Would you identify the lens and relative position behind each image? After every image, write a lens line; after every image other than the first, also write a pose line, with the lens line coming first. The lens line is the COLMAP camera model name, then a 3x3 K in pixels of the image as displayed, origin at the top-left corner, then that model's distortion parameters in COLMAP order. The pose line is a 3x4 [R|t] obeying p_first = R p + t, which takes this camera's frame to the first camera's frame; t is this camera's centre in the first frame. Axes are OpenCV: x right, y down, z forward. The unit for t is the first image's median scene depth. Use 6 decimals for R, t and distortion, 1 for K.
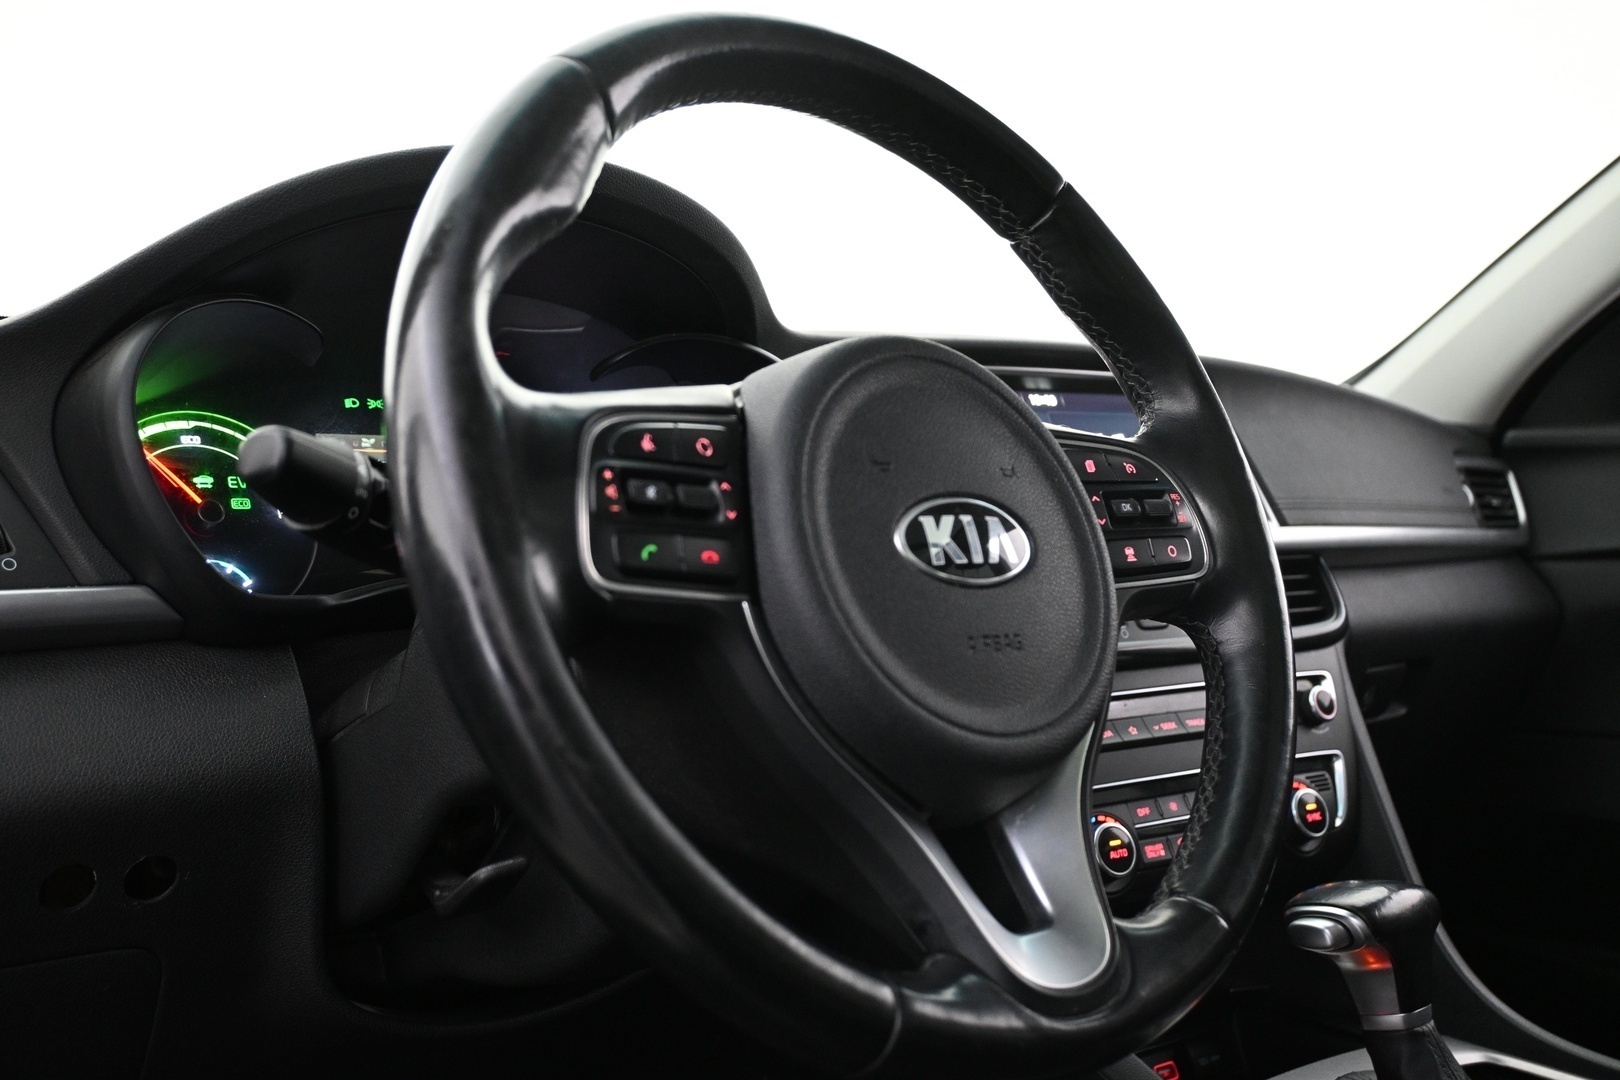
lens RADIAL K [[1575.7, 0, 810.0], [0, 1575.7, 540.0], [0, 0, 1]] dist [0.001602, 0.001074]
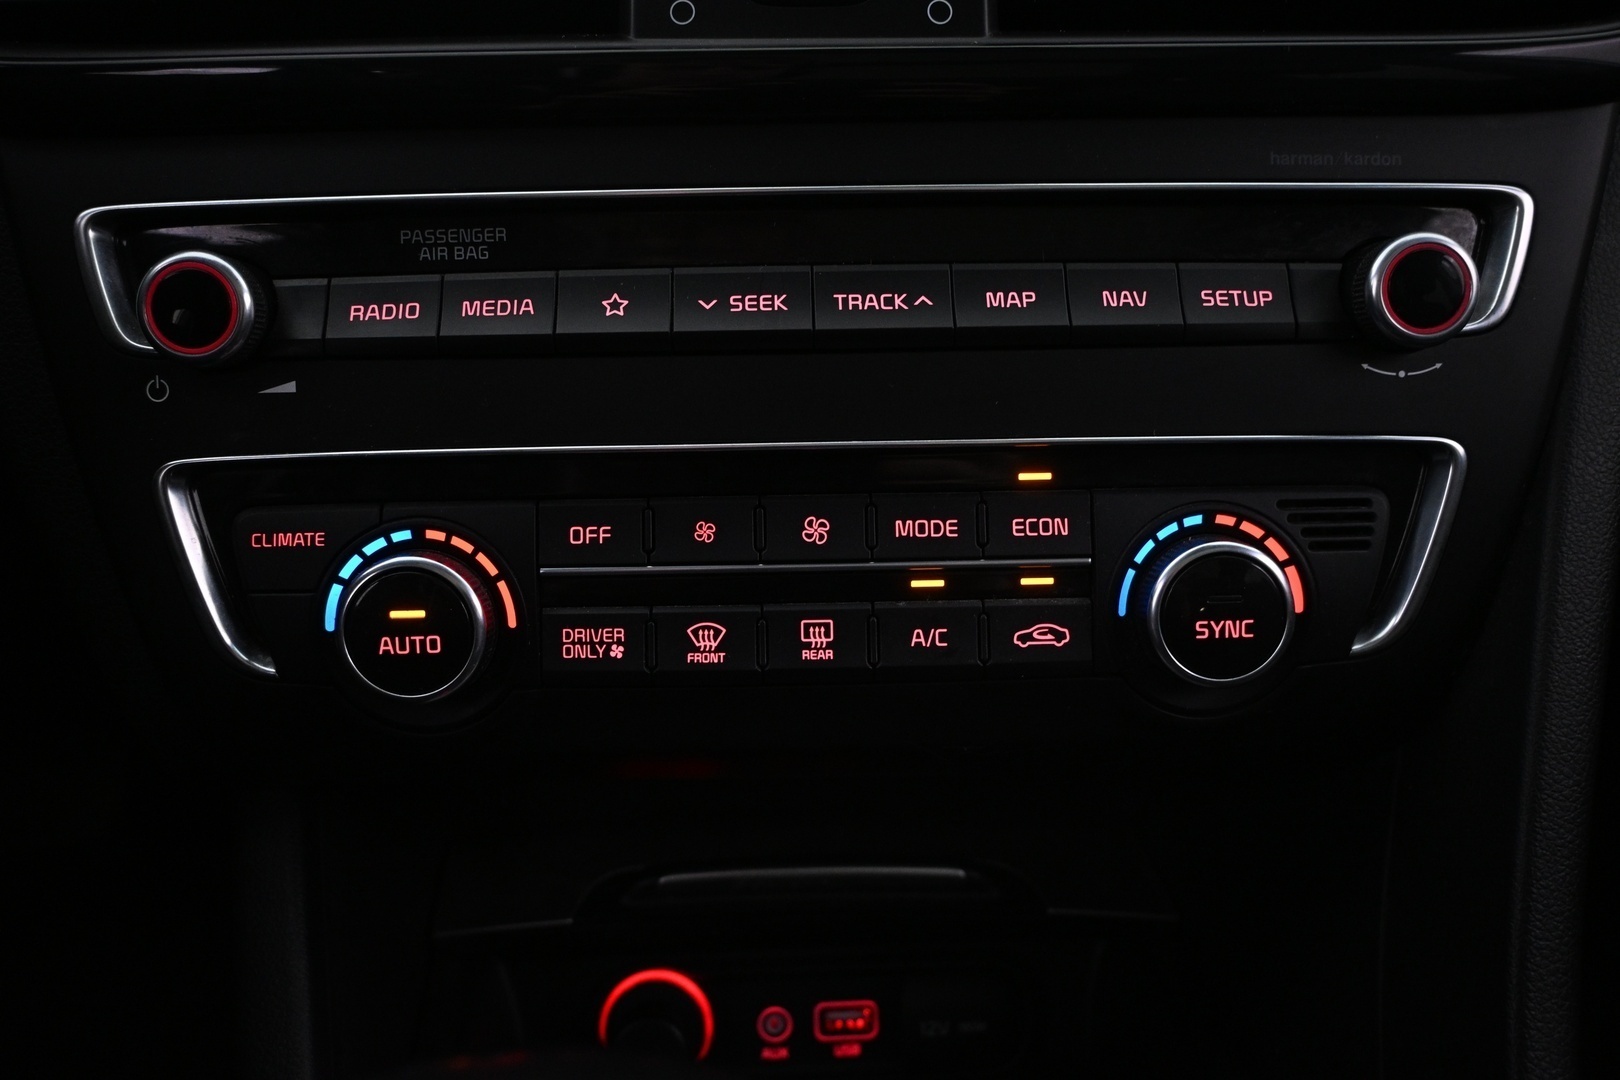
lens RADIAL K [[1362.5, 0, 810.0], [0, 1362.5, 540.0], [0, 0, 1]] dist [0.011171, 0.002699]
pose [[0.823379, 0.232302, -0.517767, 0.493133], [0.003471, 0.910299, 0.413936, 0.052269], [0.567482, -0.342624, 0.748715, 0.941499]]
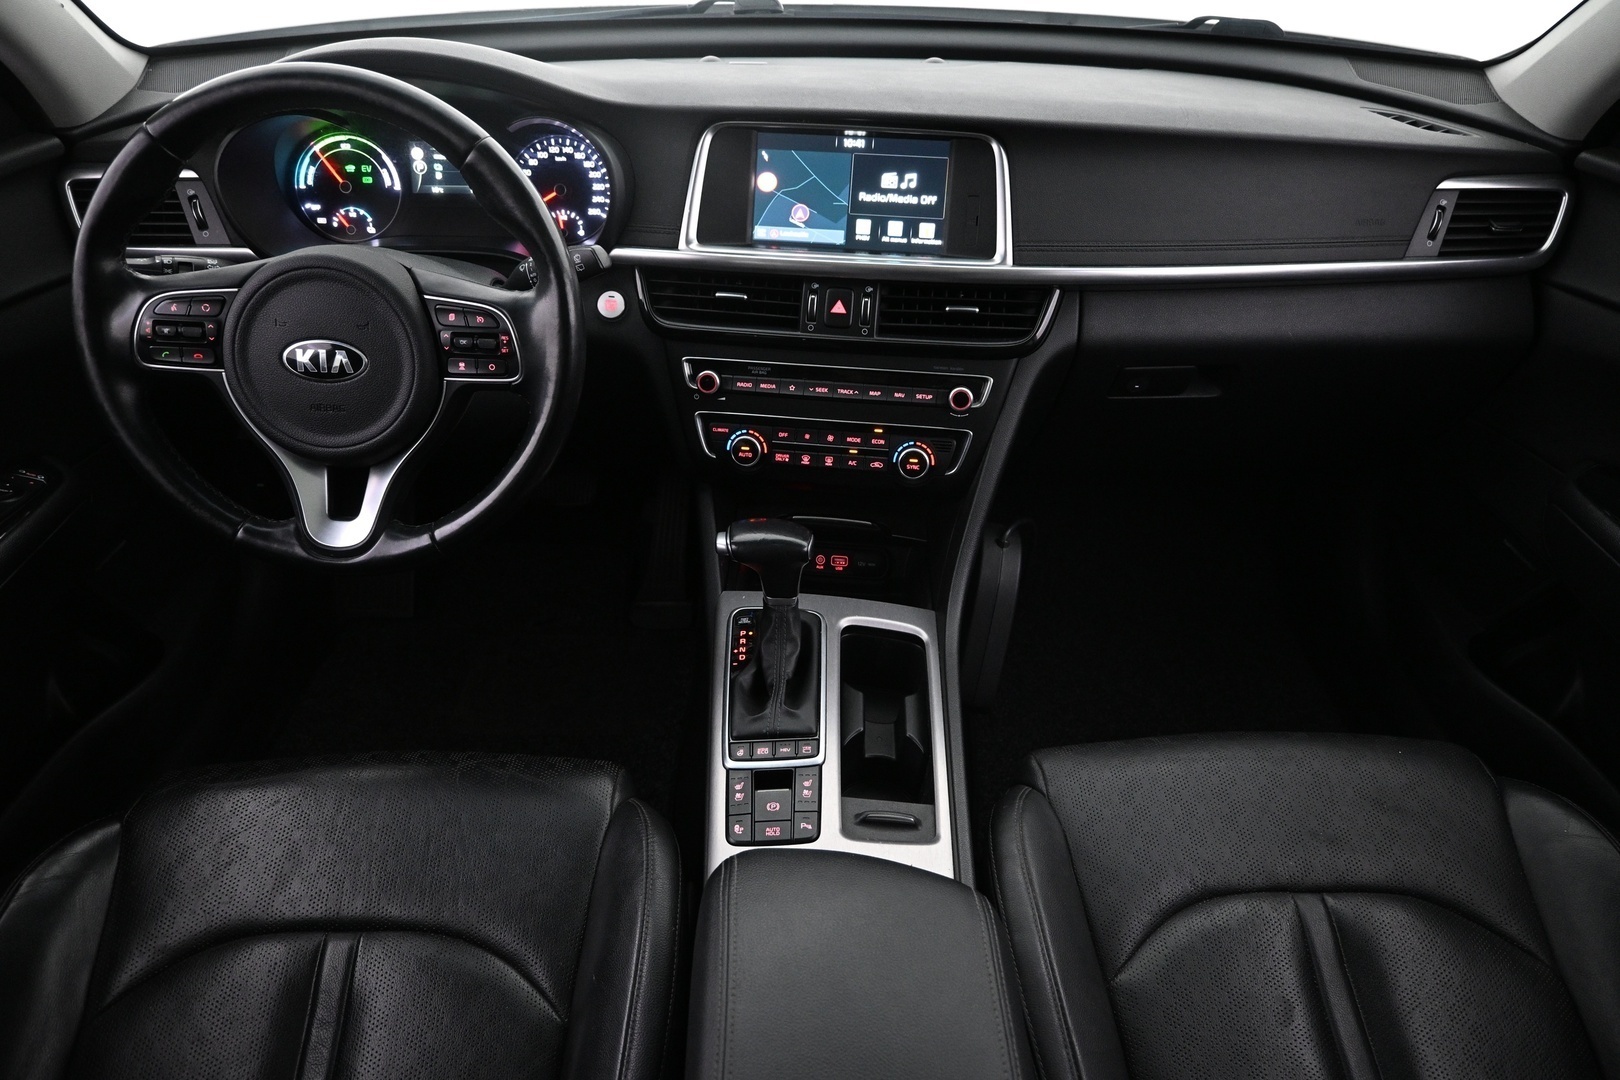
lens RADIAL K [[1118.0, 0, 835.4], [0, 1118.0, 537.2], [0, 0, 1]] dist [0.003933, 0.001593]
pose [[0.749640, 0.393961, -0.531822, 1.123779], [-0.033319, 0.824989, 0.564166, -0.504955], [0.661007, -0.405202, 0.631571, 0.262818]]
